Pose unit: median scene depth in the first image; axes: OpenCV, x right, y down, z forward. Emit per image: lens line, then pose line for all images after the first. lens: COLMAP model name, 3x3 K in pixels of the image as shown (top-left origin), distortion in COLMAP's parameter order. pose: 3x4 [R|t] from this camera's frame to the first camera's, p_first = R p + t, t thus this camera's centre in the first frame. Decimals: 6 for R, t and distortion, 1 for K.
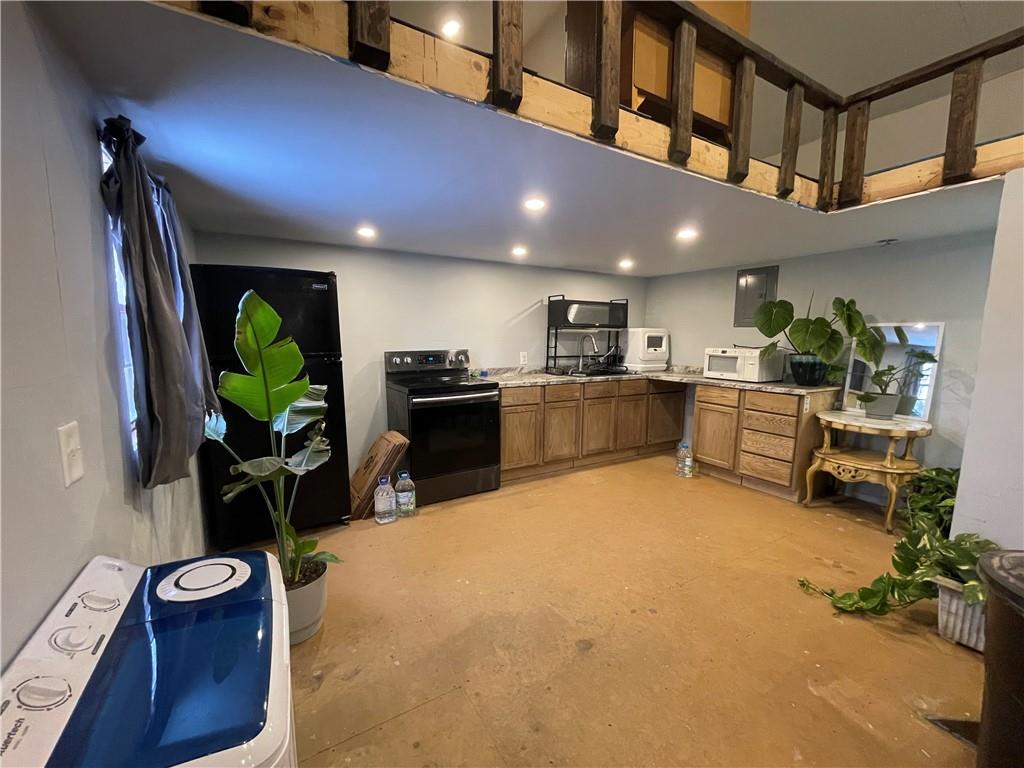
lens RADIAL K [[409.9, 0, 502.6], [0, 409.9, 388.5], [0, 0, 1]] dist [-0.004010, 0.001469]
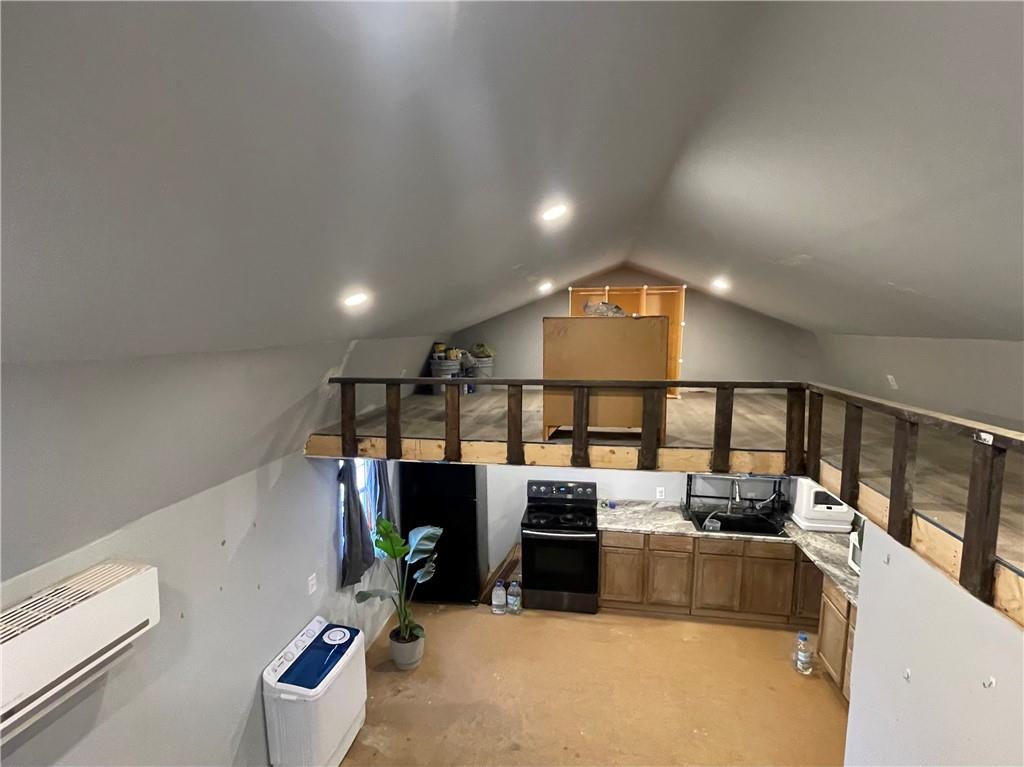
lens RADIAL K [[498.4, 0, 506.7], [0, 498.4, 387.7], [0, 0, 1]] dist [-0.001744, -0.000656]
pose [[0.767106, 0.069893, -0.637702, 0.665644], [-0.074913, 0.997006, 0.019159, -0.414251], [0.637131, 0.033075, 0.770045, -0.294352]]
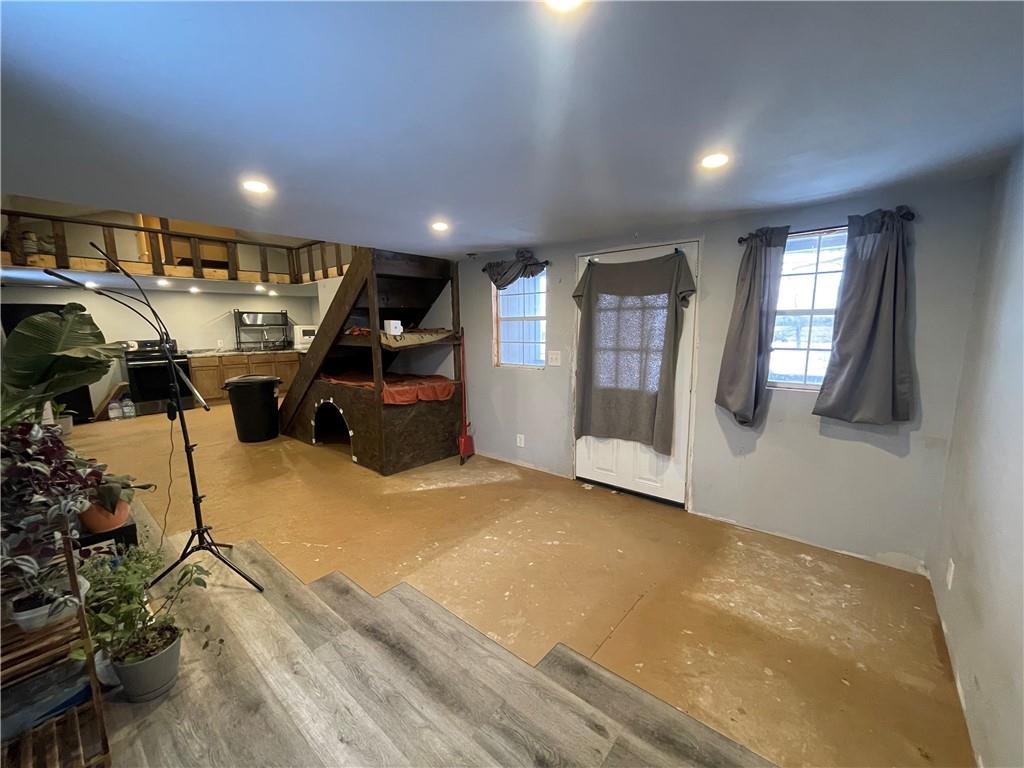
lens RADIAL K [[409.9, 0, 503.3], [0, 409.9, 388.8], [0, 0, 1]] dist [-0.004010, 0.001469]
pose [[0.941501, -0.066142, 0.330457, 0.758456], [0.059754, 0.997778, 0.029463, 0.180835], [-0.331671, -0.007993, 0.943361, -1.378591]]
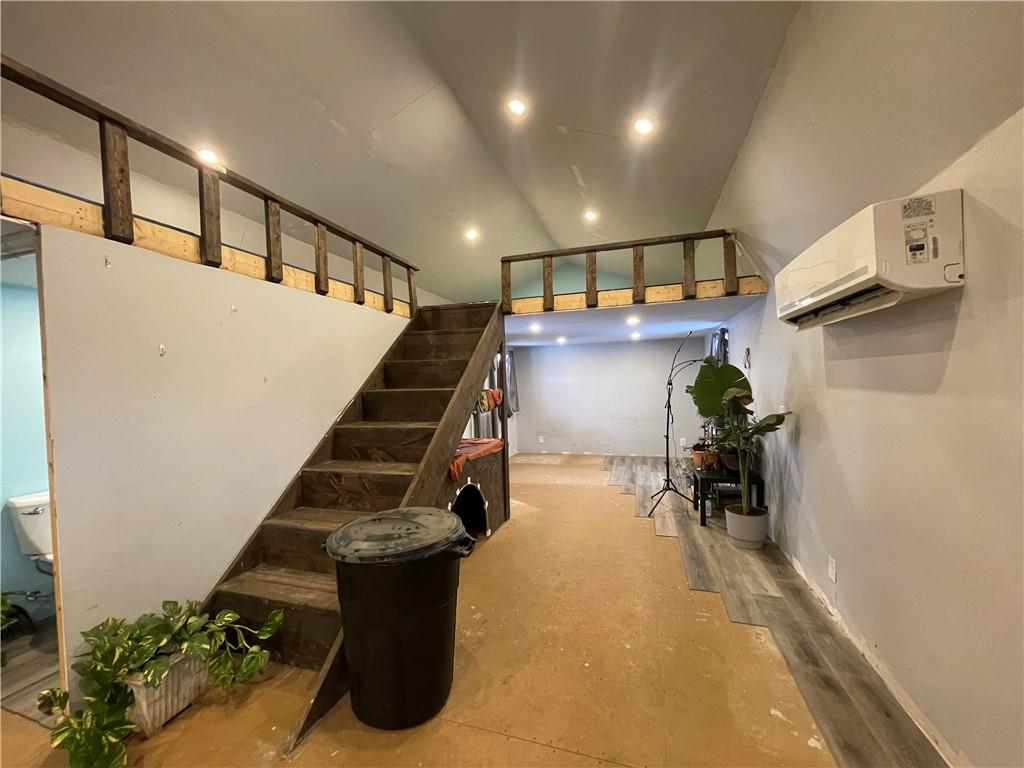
lens RADIAL K [[409.9, 0, 512.0], [0, 409.9, 386.3], [0, 0, 1]] dist [-0.004010, 0.001469]
pose [[-0.676704, 0.010609, 0.736178, -0.066287], [0.118493, 0.988431, 0.094677, -0.067752], [-0.726657, 0.151300, -0.670133, 0.464572]]
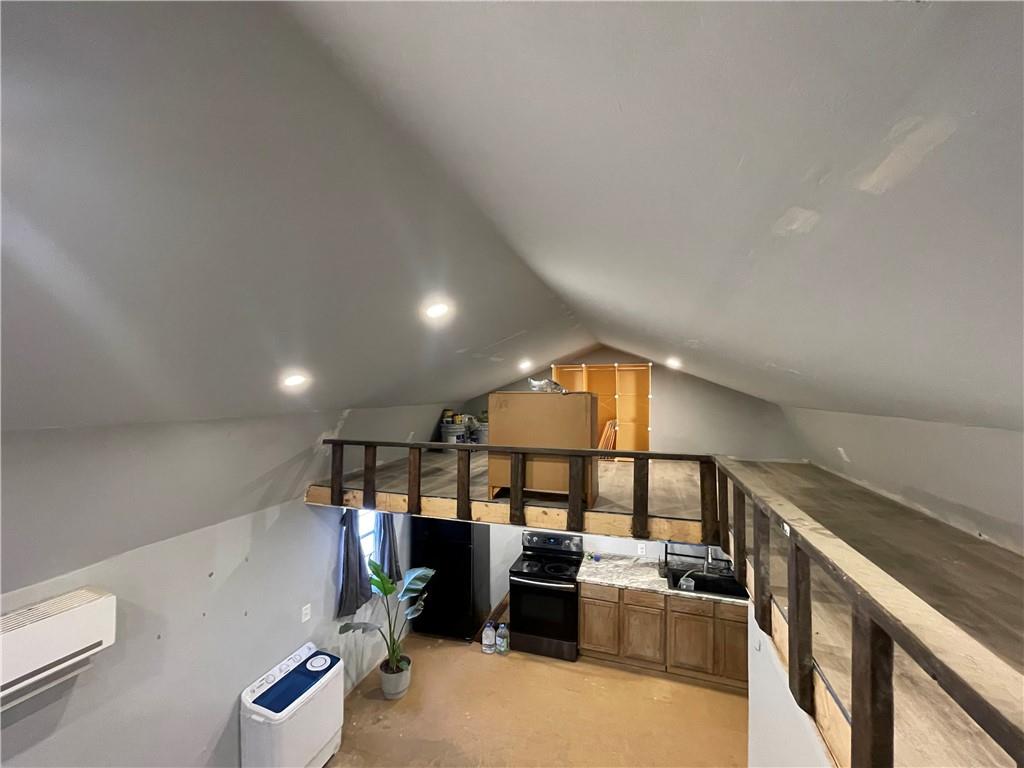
lens RADIAL K [[409.9, 0, 510.7], [0, 409.9, 390.2], [0, 0, 1]] dist [-0.004010, 0.001469]
pose [[0.667896, -0.007316, -0.744218, 0.813354], [-0.095963, 0.990758, -0.095861, -0.453947], [0.738042, 0.135443, 0.661022, -0.109332]]
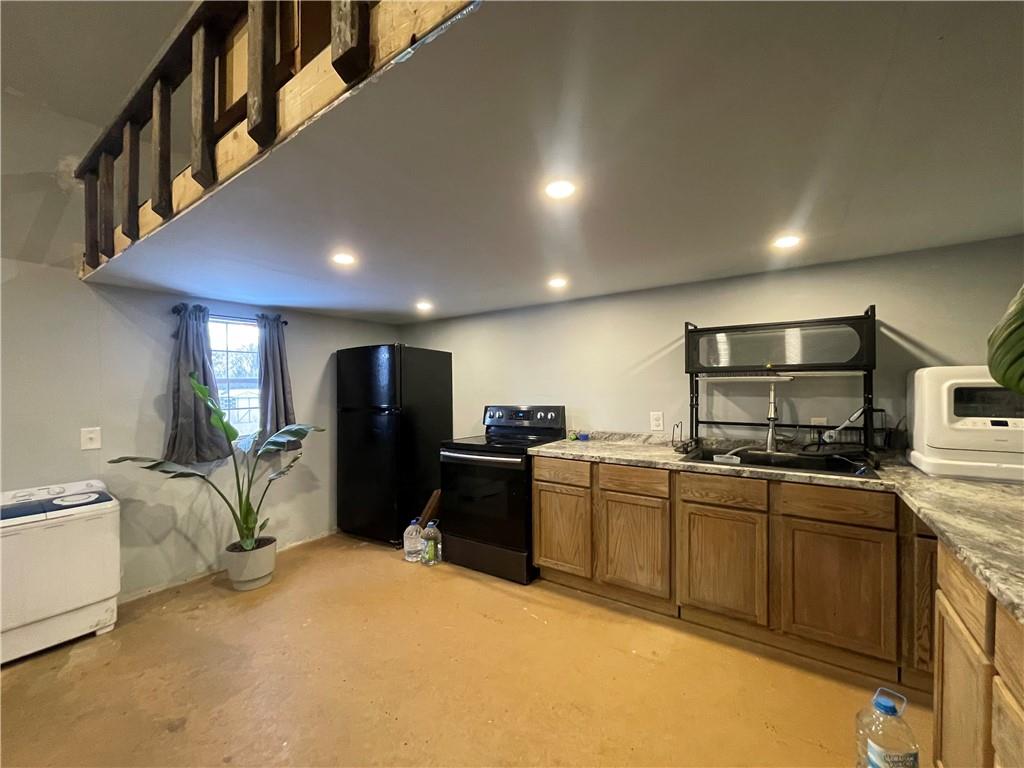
lens RADIAL K [[409.9, 0, 510.0], [0, 409.9, 389.4], [0, 0, 1]] dist [-0.004010, 0.001469]
pose [[0.431978, -0.004245, -0.901874, 0.684150], [-0.101890, 0.993357, -0.053478, -0.080435], [0.896110, 0.114993, 0.428676, 0.595584]]
